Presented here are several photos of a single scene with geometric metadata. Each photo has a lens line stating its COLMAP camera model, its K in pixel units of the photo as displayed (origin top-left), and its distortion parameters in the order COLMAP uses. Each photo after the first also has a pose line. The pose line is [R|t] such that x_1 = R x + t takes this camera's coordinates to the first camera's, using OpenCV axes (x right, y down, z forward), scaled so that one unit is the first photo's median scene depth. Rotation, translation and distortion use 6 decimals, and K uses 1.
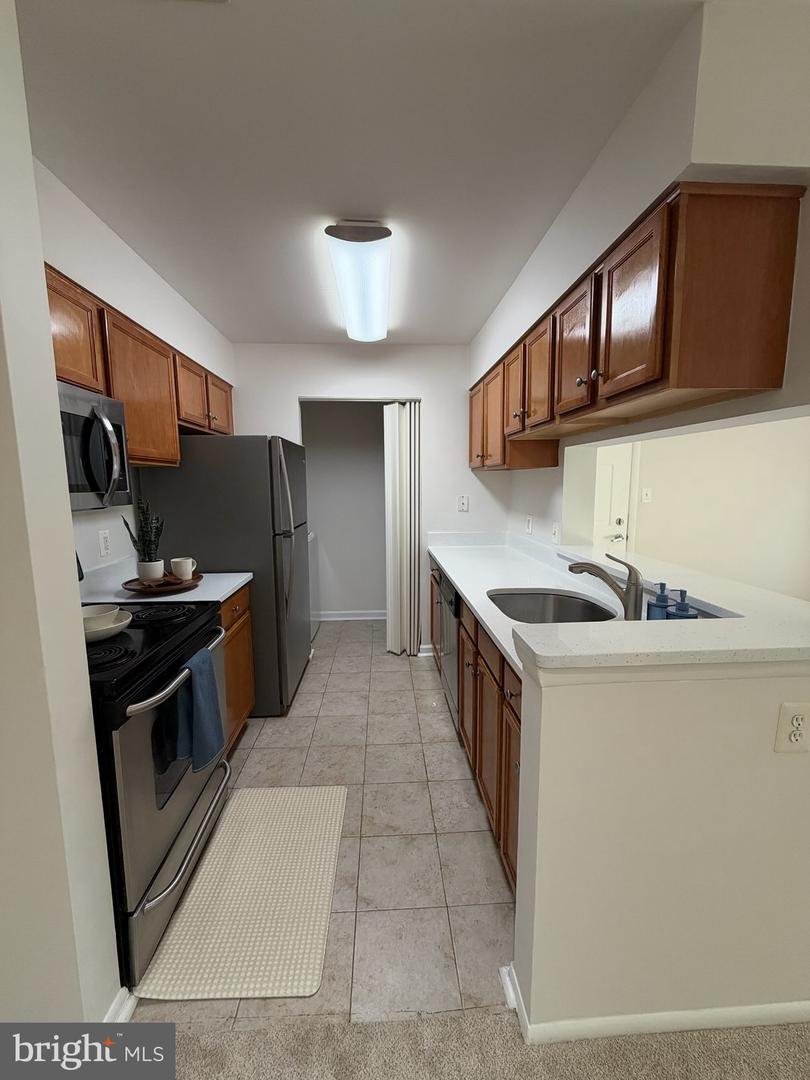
lens RADIAL K [[431.5, 0, 406.2], [0, 431.5, 538.2], [0, 0, 1]] dist [-0.003982, 0.000332]
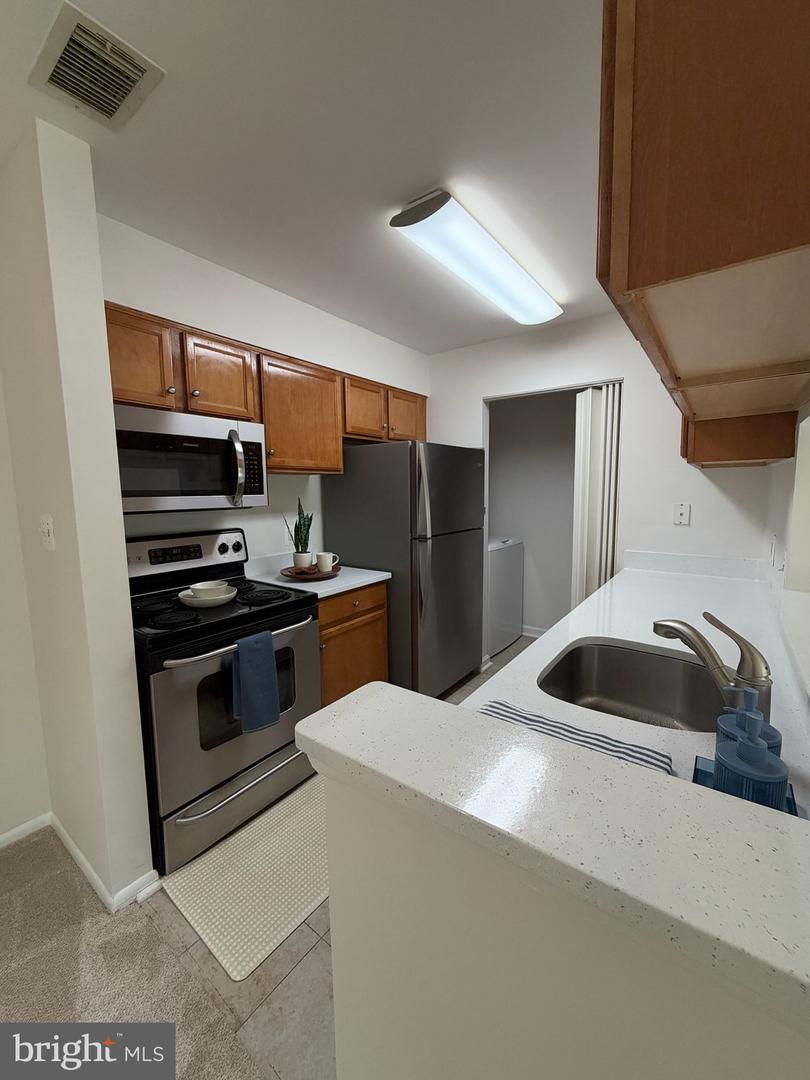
lens RADIAL K [[431.5, 0, 406.2], [0, 431.5, 538.7], [0, 0, 1]] dist [-0.003982, 0.000332]
pose [[0.767180, 0.069328, -0.637675, 0.353279], [-0.074455, 0.997047, 0.018823, -0.026886], [0.637096, 0.033038, 0.770076, 0.220838]]
